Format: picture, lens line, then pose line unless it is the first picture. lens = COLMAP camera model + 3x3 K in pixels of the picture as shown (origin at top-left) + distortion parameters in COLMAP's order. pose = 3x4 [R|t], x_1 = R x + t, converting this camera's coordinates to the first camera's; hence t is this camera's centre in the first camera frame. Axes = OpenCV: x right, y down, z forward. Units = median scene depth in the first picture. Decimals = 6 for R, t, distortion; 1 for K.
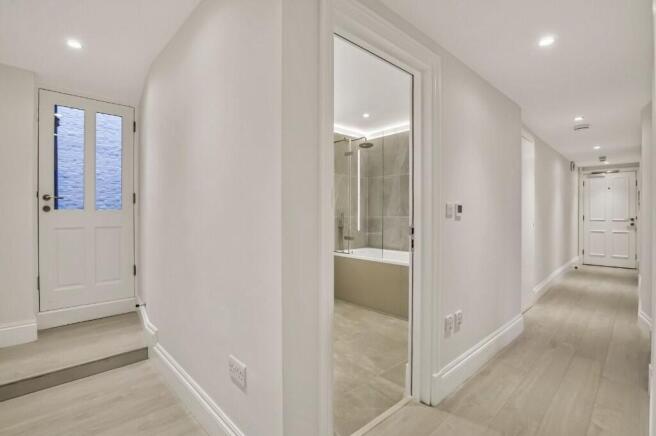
lens RADIAL K [[309.0, 0, 326.9], [0, 309.0, 213.2], [0, 0, 1]] dist [-0.001401, 0.000657]
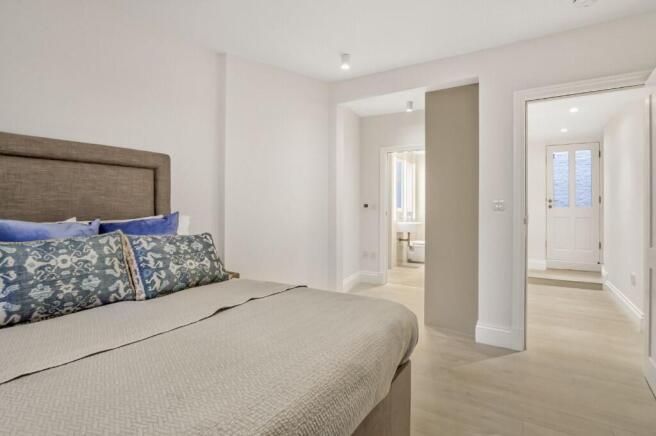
lens RADIAL K [[336.0, 0, 329.5], [0, 336.0, 205.6], [0, 0, 1]] dist [-0.018638, 0.000185]
pose [[0.280171, -0.006528, -0.959928, 0.509635], [-0.001873, 0.999971, -0.007347, -0.002881], [0.959948, 0.003856, 0.280151, -0.657650]]
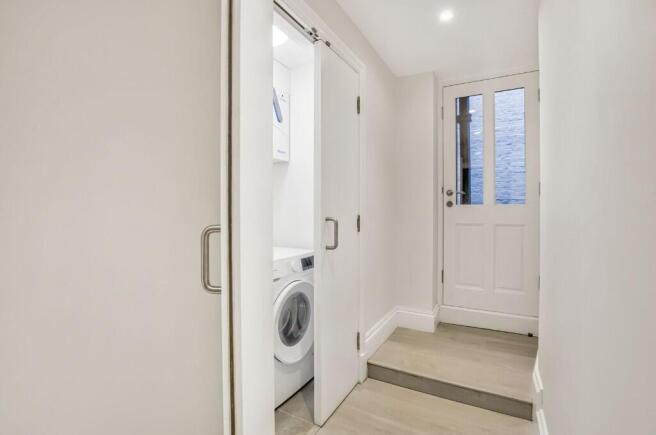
lens RADIAL K [[309.0, 0, 326.9], [0, 309.0, 212.7], [0, 0, 1]] dist [-0.001401, 0.000657]
pose [[0.302835, 0.001623, -0.953042, -0.048423], [0.001769, 0.999996, 0.002265, 0.007988], [0.953041, -0.002372, 0.302830, 0.231317]]
